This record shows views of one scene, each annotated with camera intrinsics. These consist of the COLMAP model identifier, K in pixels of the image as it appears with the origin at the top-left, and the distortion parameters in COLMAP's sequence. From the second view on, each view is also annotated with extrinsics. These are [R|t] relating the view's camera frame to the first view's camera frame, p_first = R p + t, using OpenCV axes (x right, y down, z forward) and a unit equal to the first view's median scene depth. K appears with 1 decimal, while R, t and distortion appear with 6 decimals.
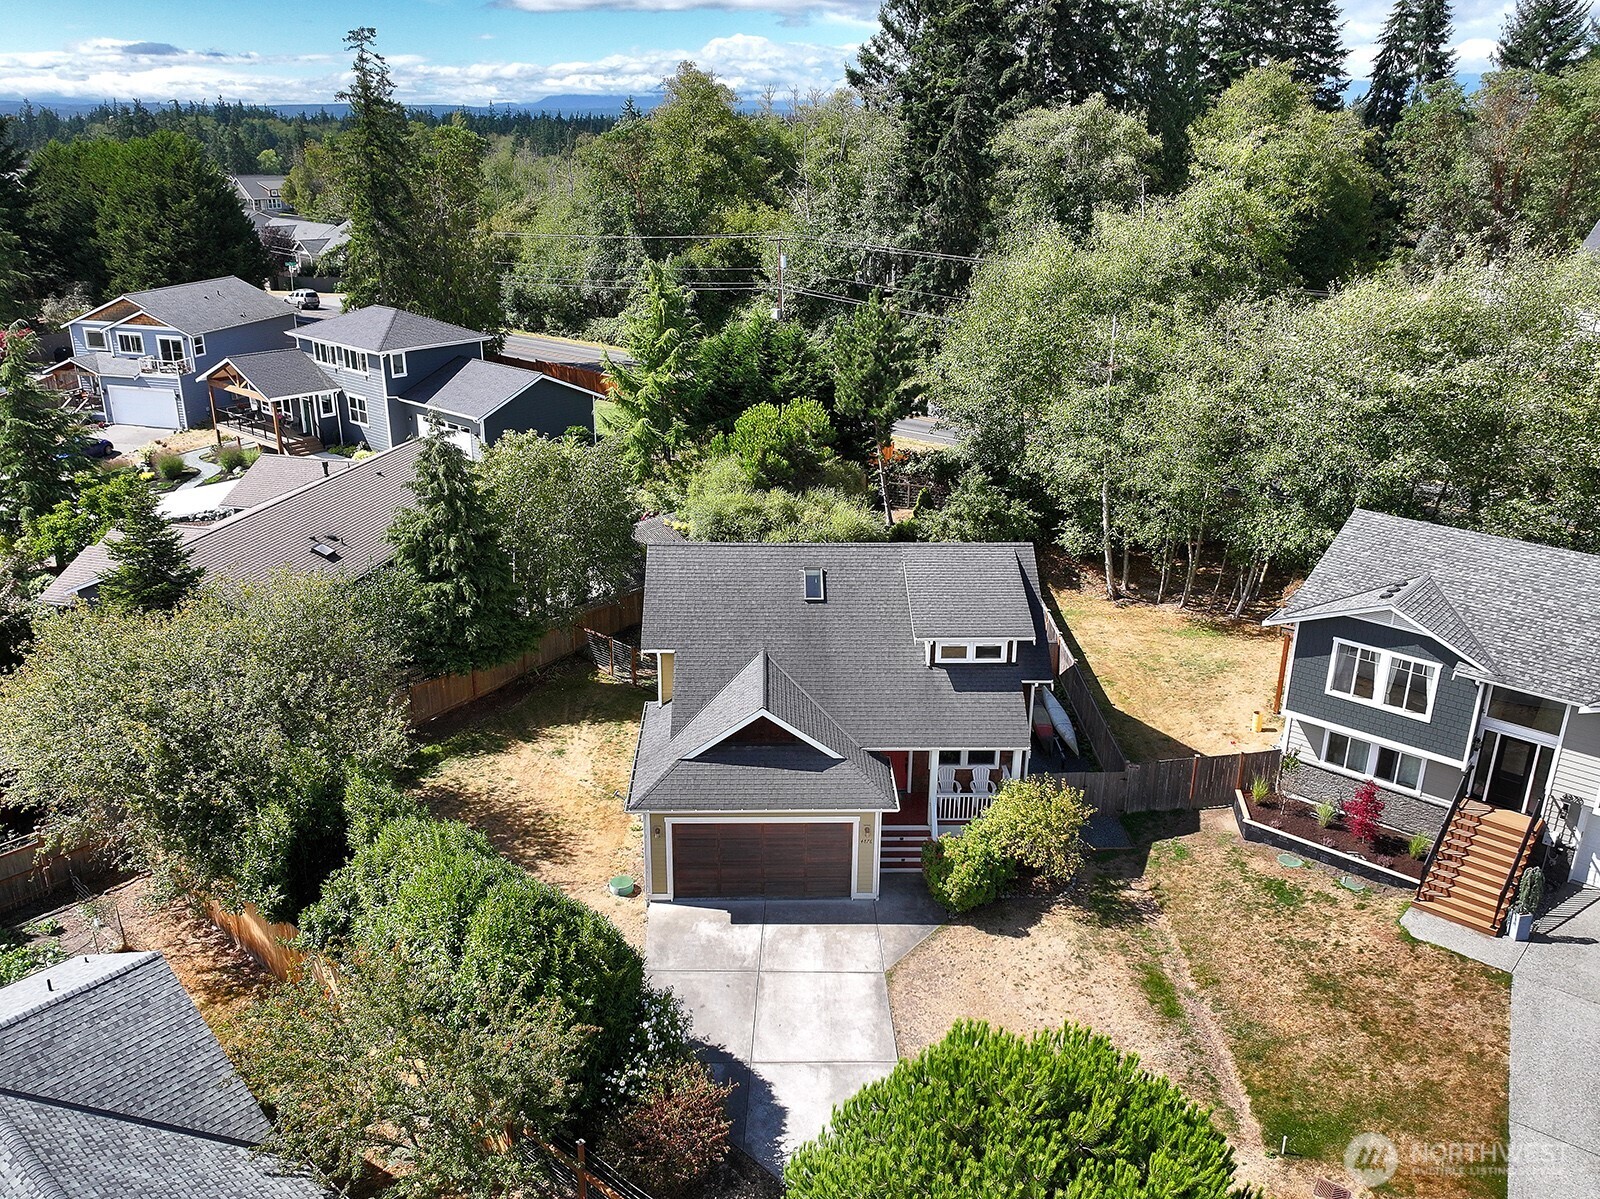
lens RADIAL K [[1287.0, 0, 810.9], [0, 1287.0, 593.1], [0, 0, 1]] dist [0.012253, 0.002933]
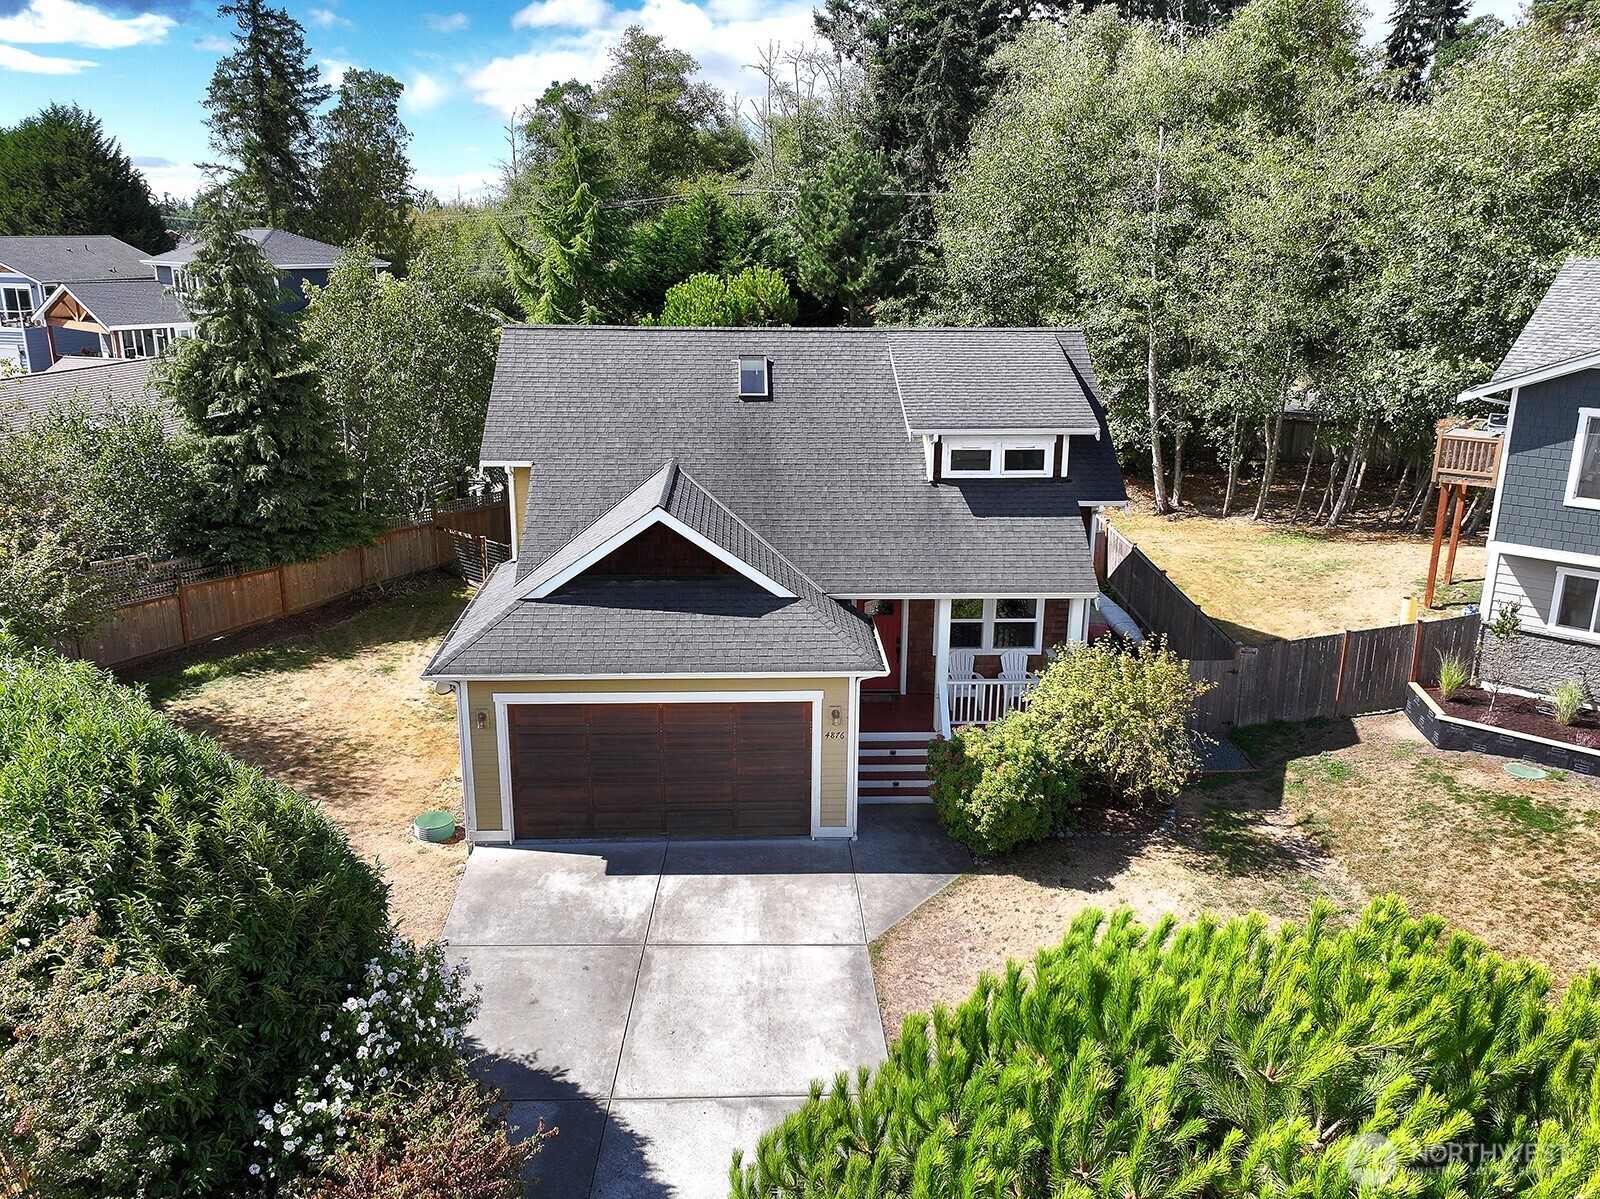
lens RADIAL K [[1287.0, 0, 810.9], [0, 1287.0, 593.1], [0, 0, 1]] dist [0.012253, 0.002933]
pose [[0.999858, -0.009932, 0.013636, 0.023829], [0.010904, 0.997257, -0.073214, 0.166549], [-0.012872, 0.073352, 0.997223, 0.389711]]
